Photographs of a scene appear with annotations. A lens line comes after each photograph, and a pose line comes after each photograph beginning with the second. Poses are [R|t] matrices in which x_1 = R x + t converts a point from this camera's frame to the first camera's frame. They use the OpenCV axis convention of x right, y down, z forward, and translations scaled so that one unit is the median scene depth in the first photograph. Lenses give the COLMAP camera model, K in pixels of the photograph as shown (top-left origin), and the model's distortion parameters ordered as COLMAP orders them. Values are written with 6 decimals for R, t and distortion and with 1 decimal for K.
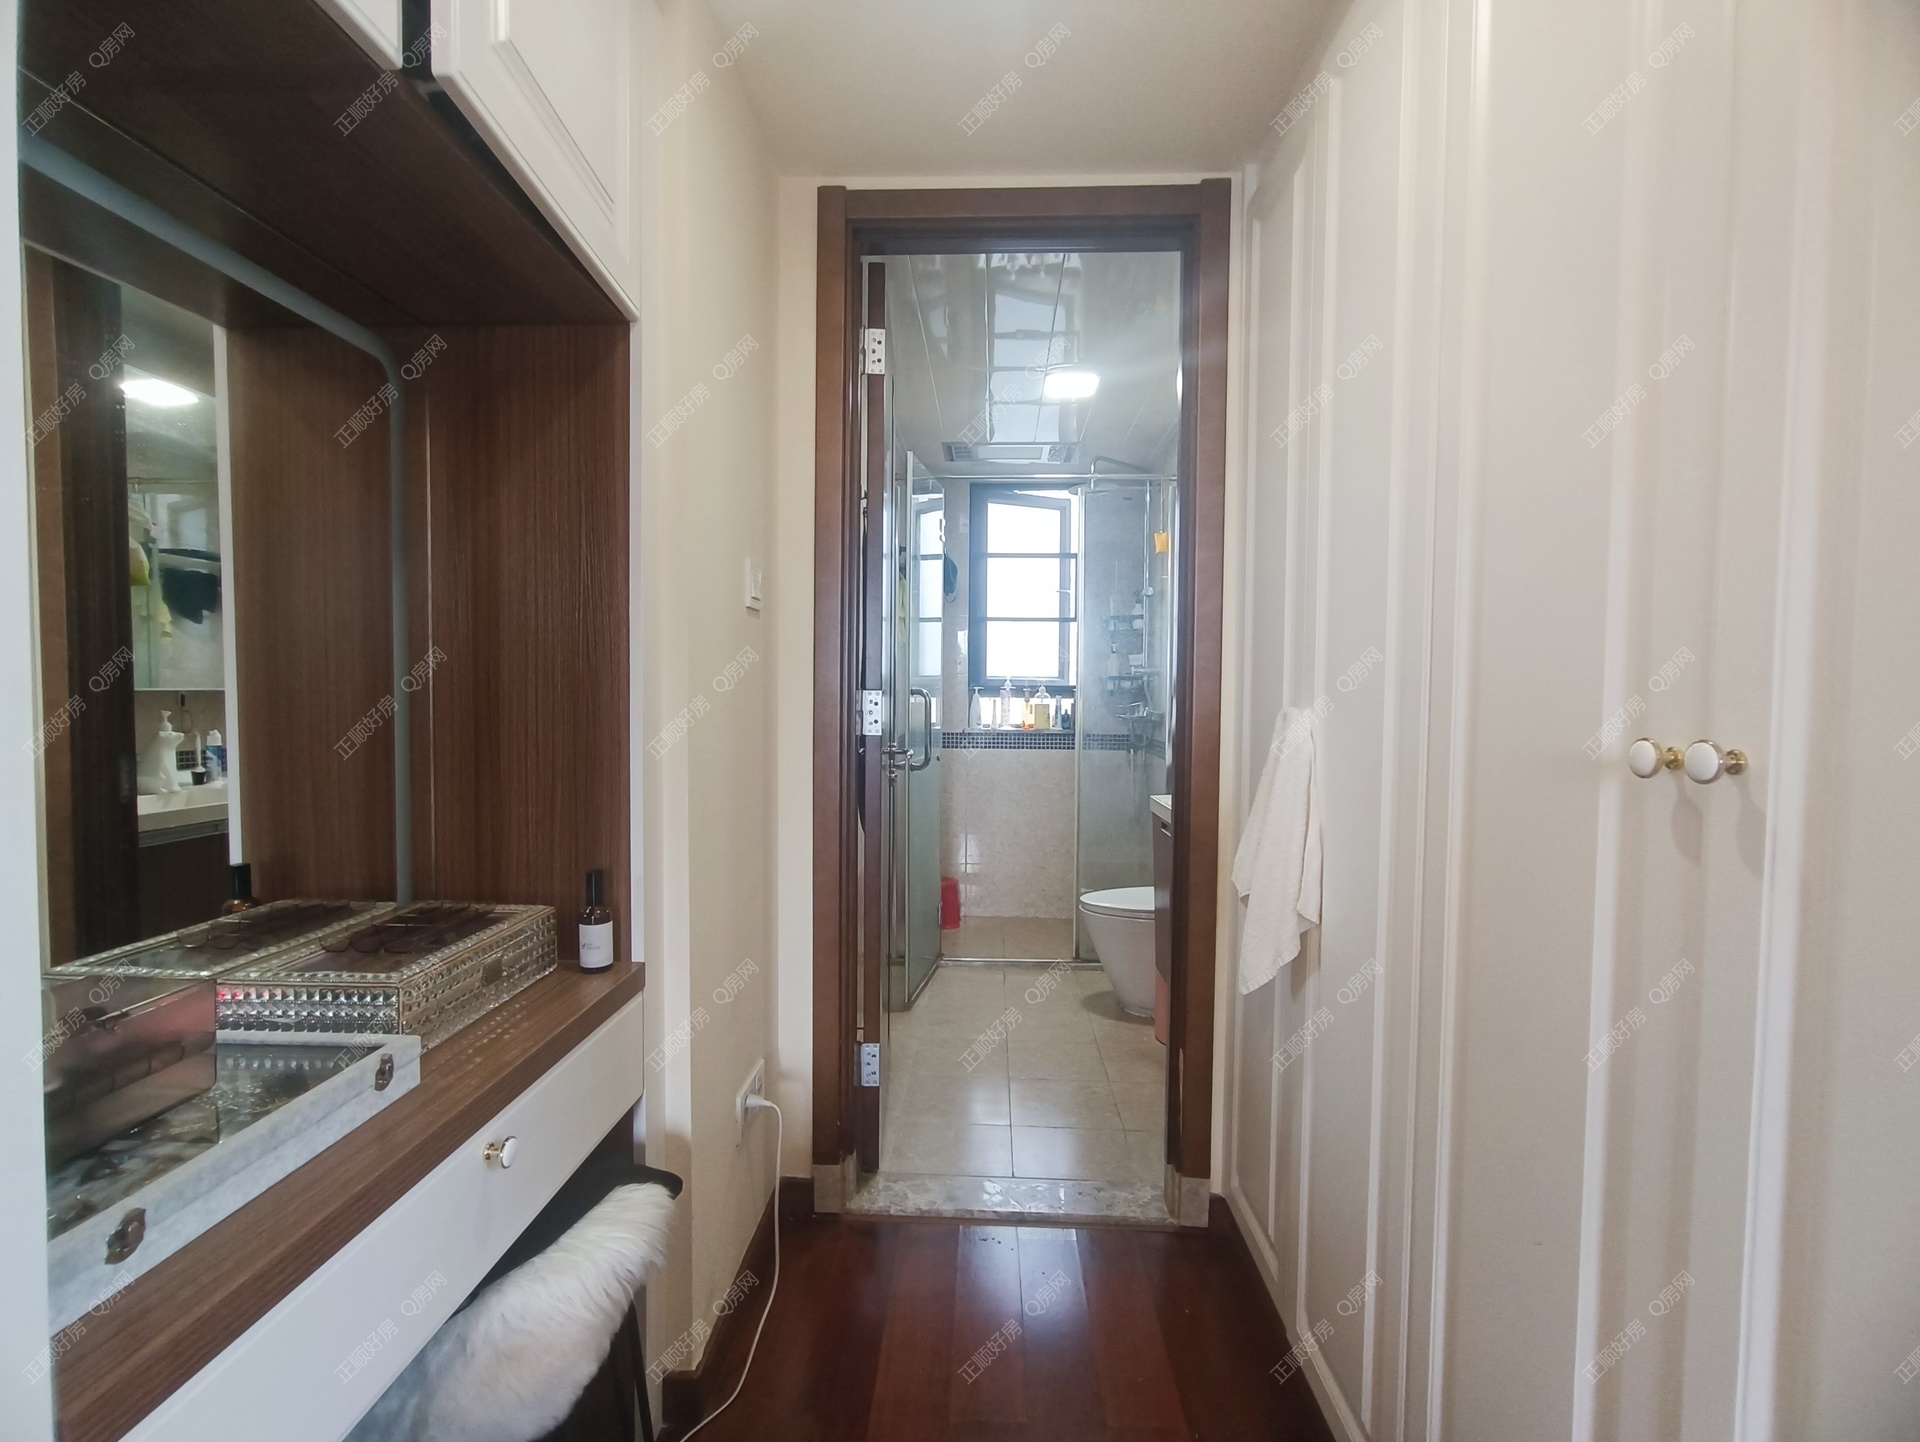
lens RADIAL K [[868.5, 0, 959.5], [0, 868.5, 724.5], [0, 0, 1]] dist [-0.007886, 0.001761]
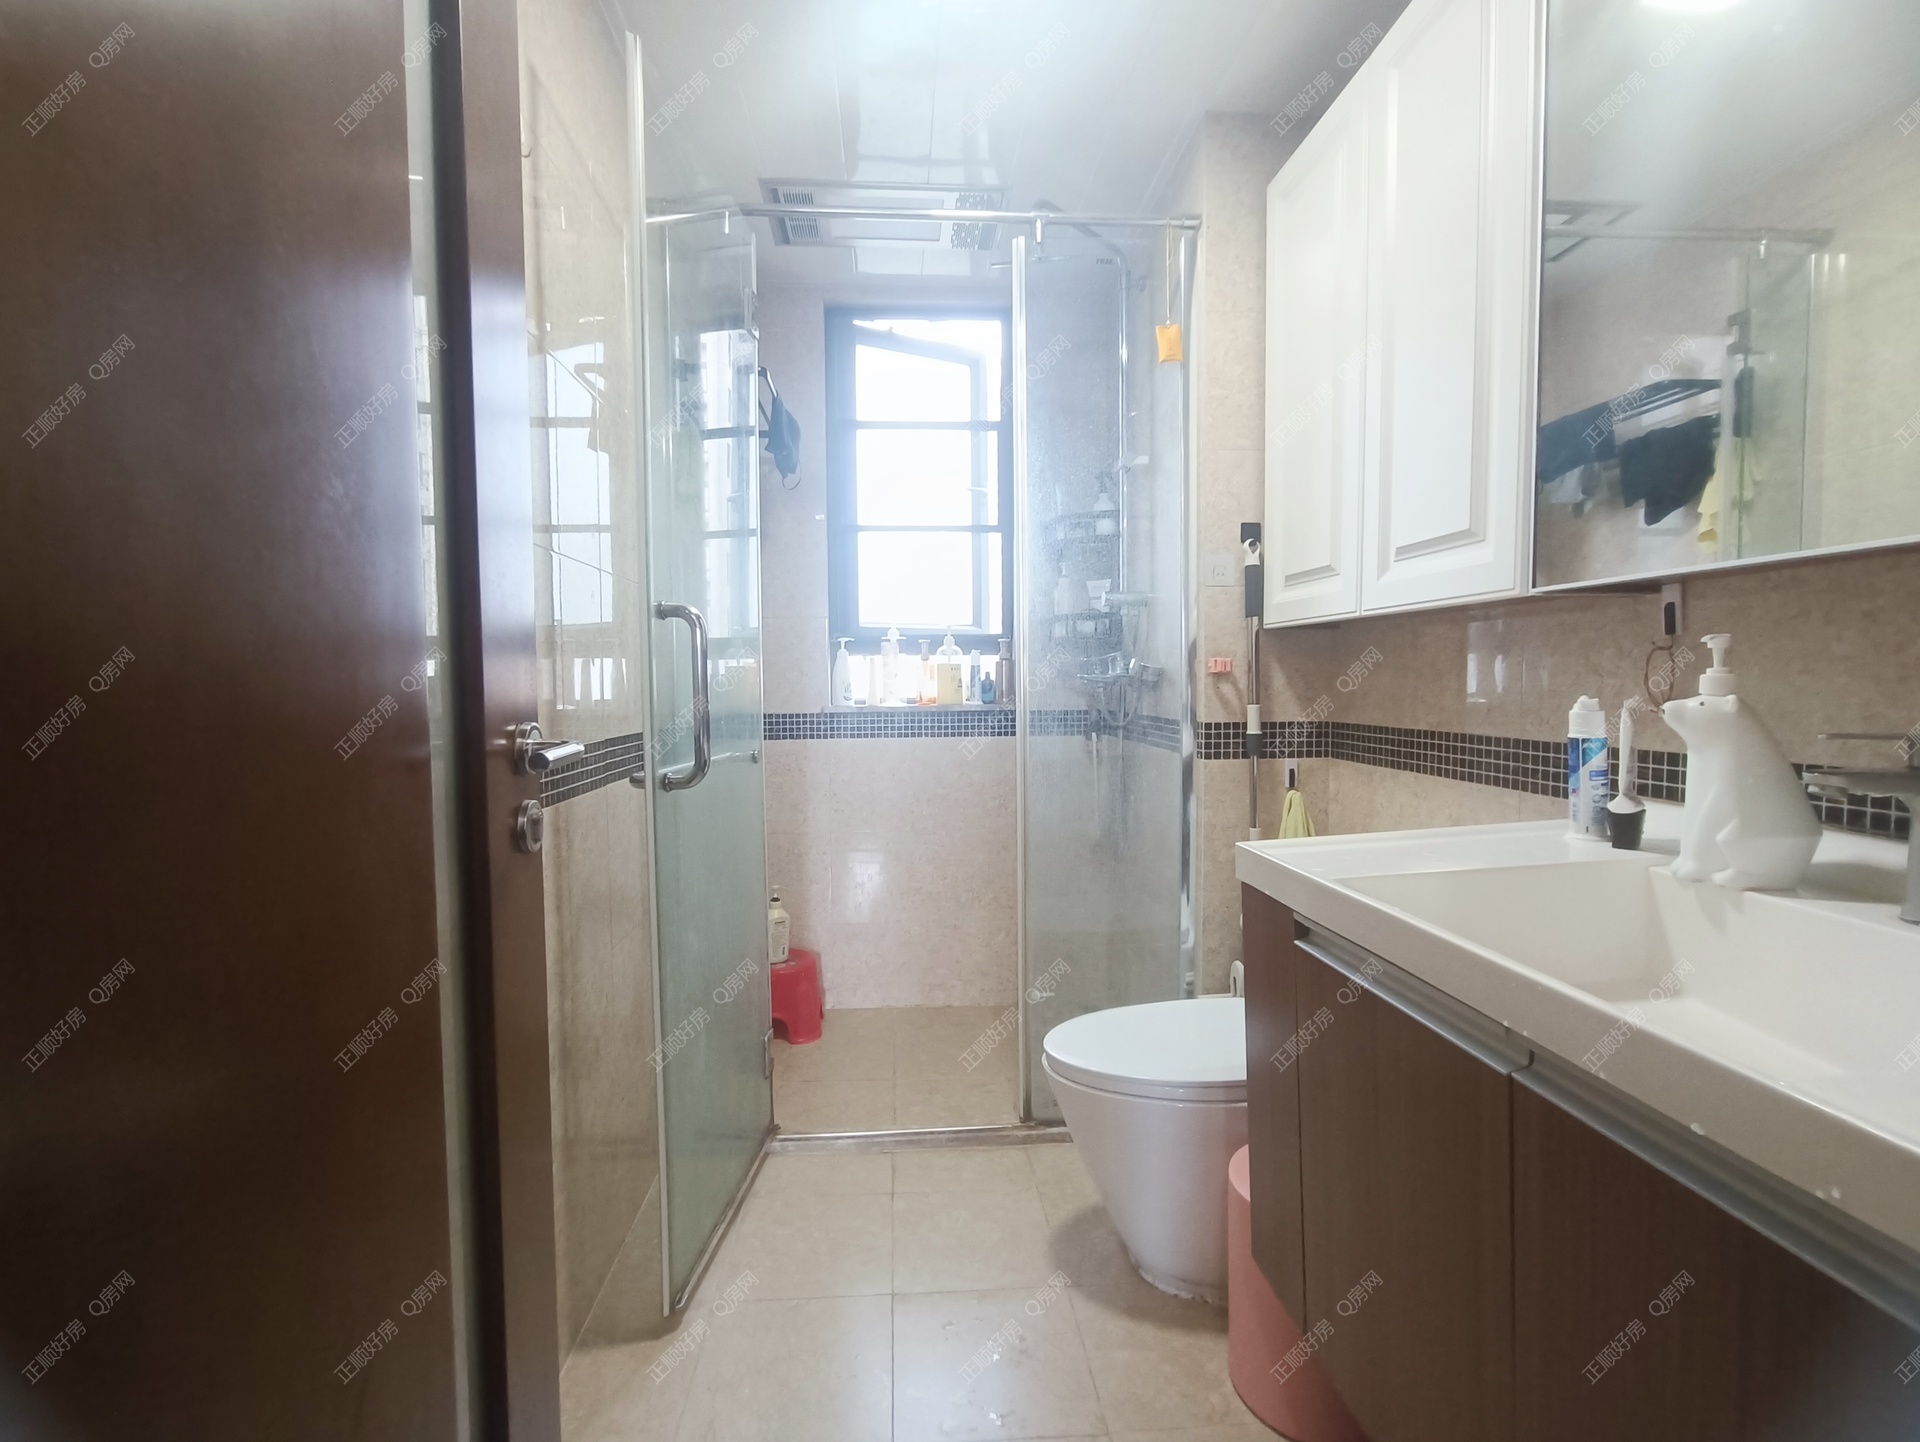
lens RADIAL K [[868.5, 0, 953.9], [0, 868.5, 723.6], [0, 0, 1]] dist [-0.007886, 0.001761]
pose [[0.993648, -0.022456, 0.110272, 0.029875], [0.021352, 0.999709, 0.011186, 0.011903], [-0.110491, -0.008760, 0.993839, 0.389829]]
